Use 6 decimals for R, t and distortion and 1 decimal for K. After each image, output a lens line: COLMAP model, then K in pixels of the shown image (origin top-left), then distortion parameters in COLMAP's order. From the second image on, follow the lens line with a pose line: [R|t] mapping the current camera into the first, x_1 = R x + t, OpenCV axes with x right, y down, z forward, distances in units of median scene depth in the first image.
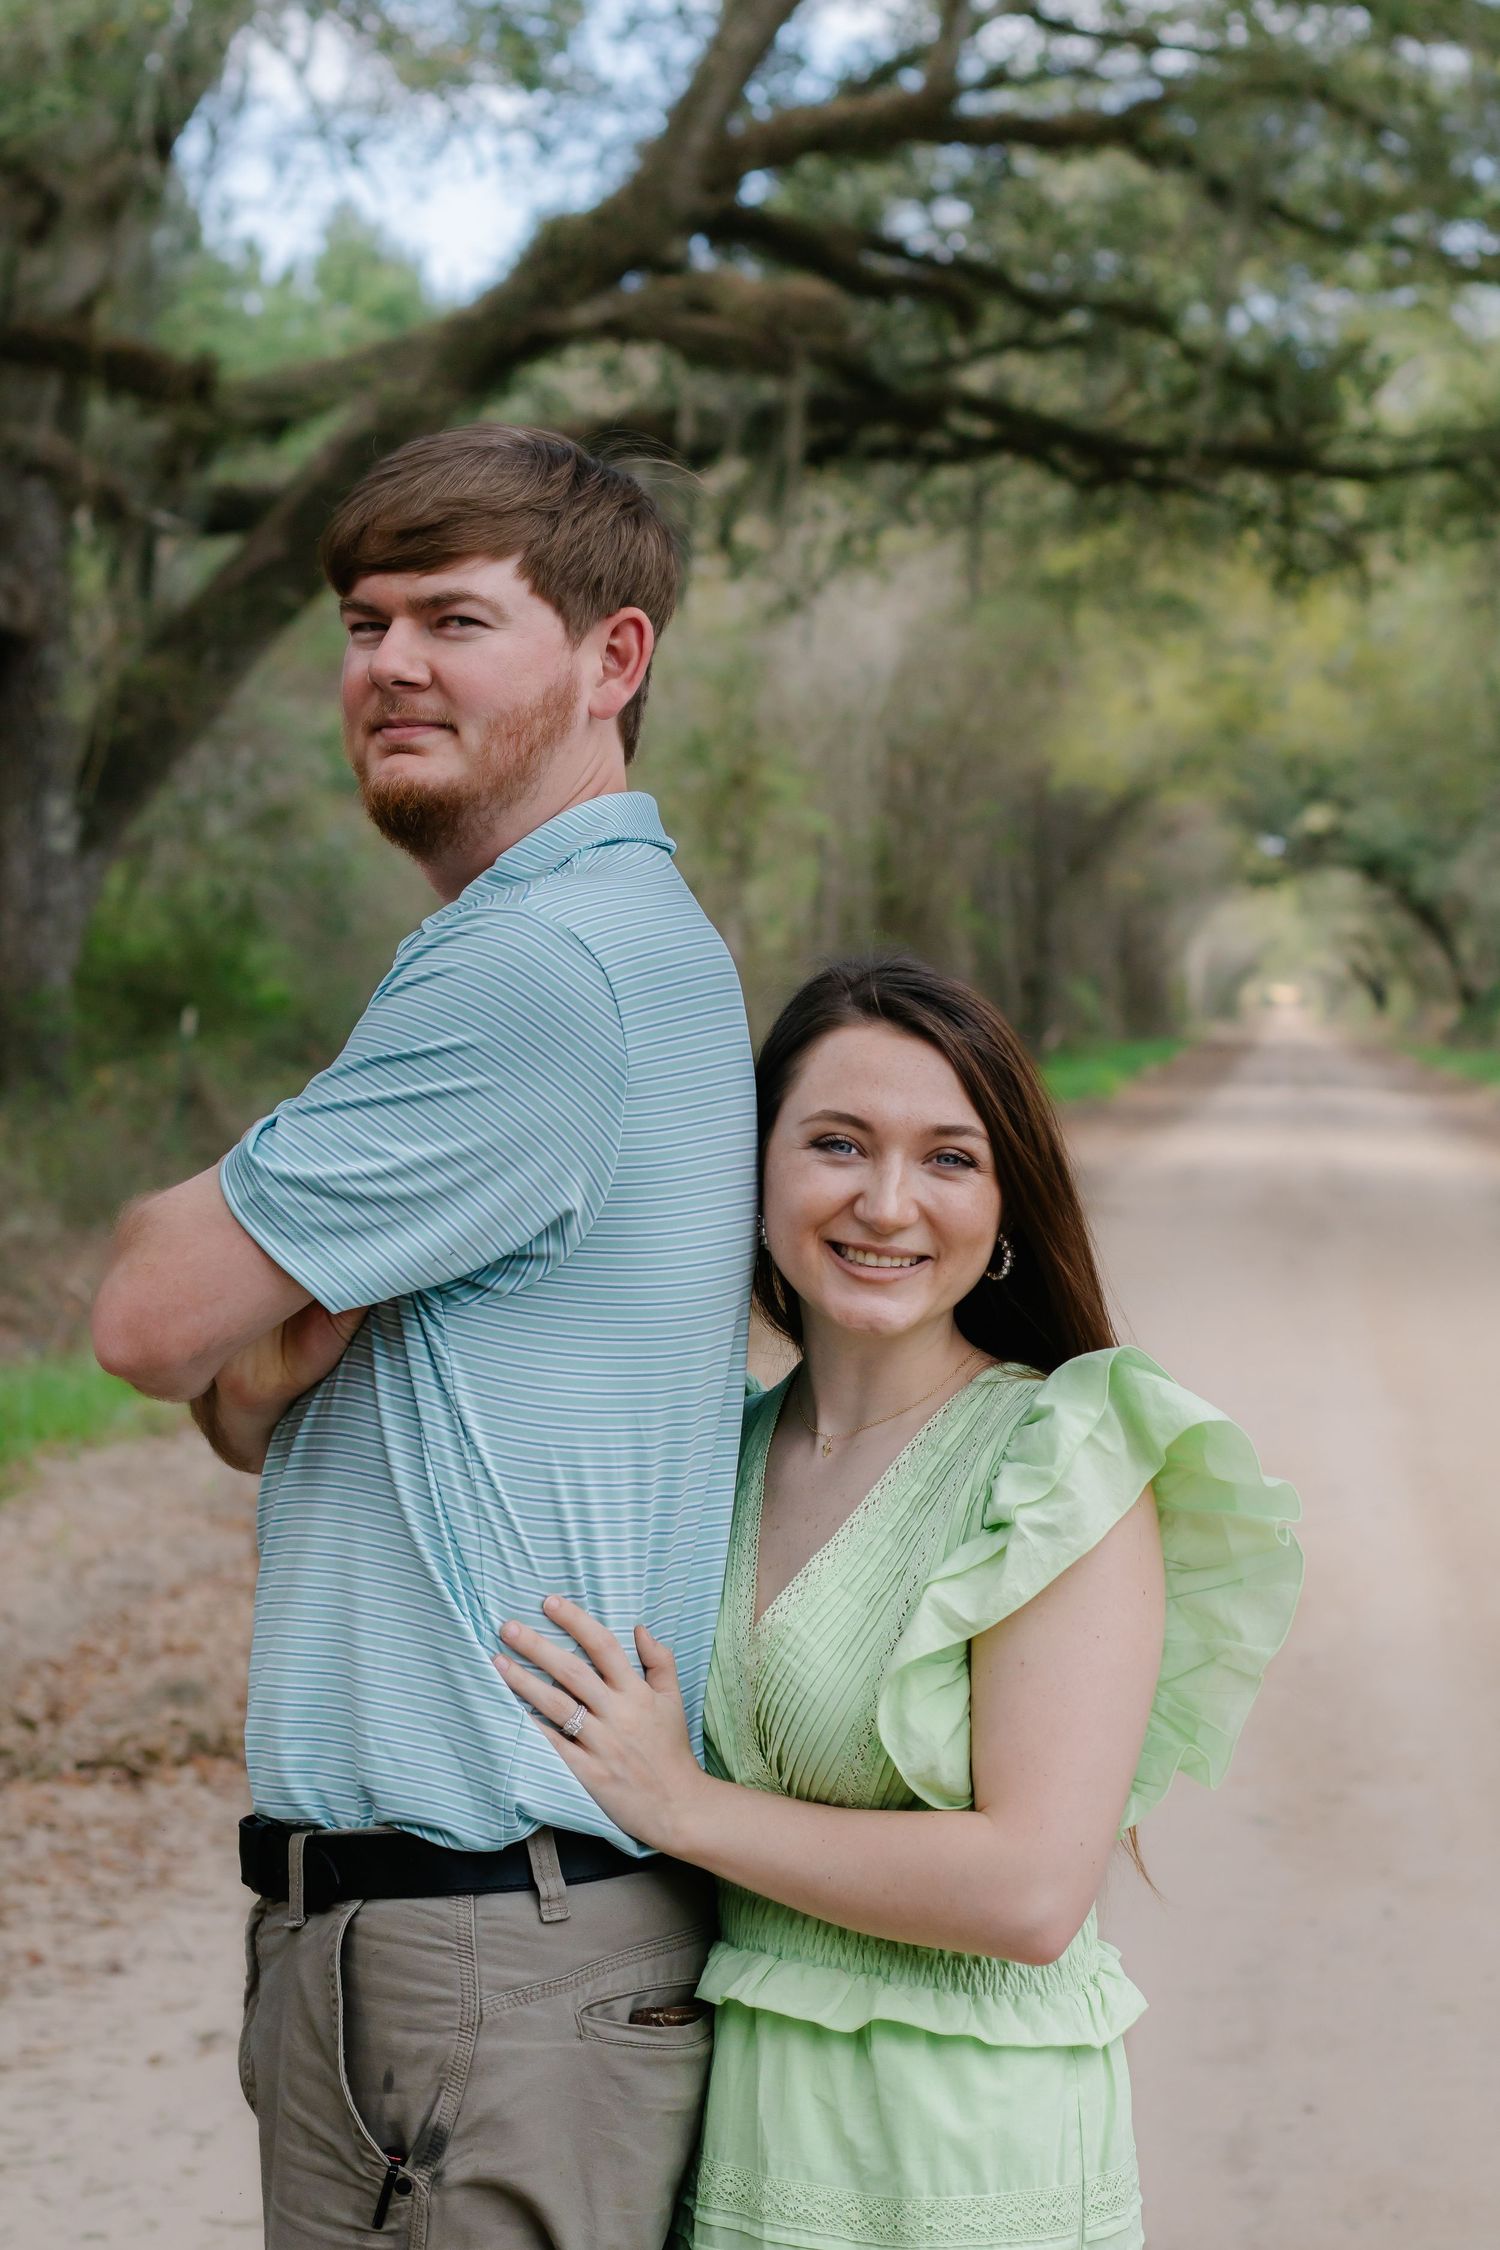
lens RADIAL K [[5061.1, 0, 795.5], [0, 5061.1, 1124.4], [0, 0, 1]] dist [-0.007460, -0.907313]
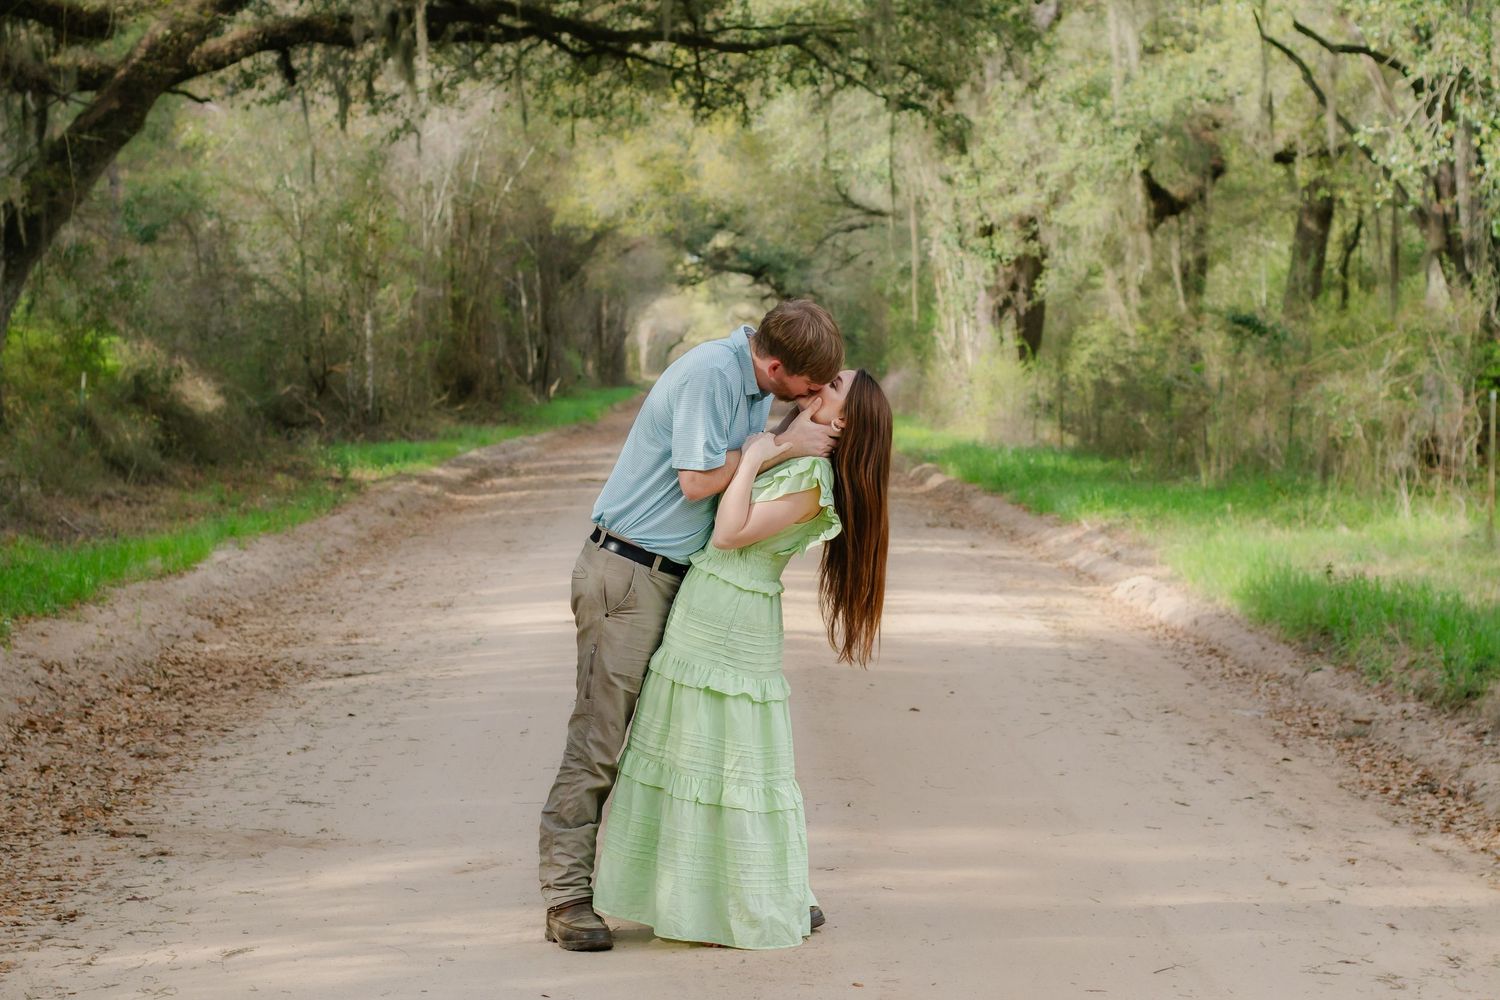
lens RADIAL K [[3562.6, 0, 753.0], [0, 3562.6, 559.9], [0, 0, 1]] dist [0.045459, -0.780669]
pose [[0.993655, -0.025577, 0.109521, -0.019561], [0.022278, 0.999263, 0.031244, 0.006499], [-0.110240, -0.028606, 0.993493, -0.189623]]
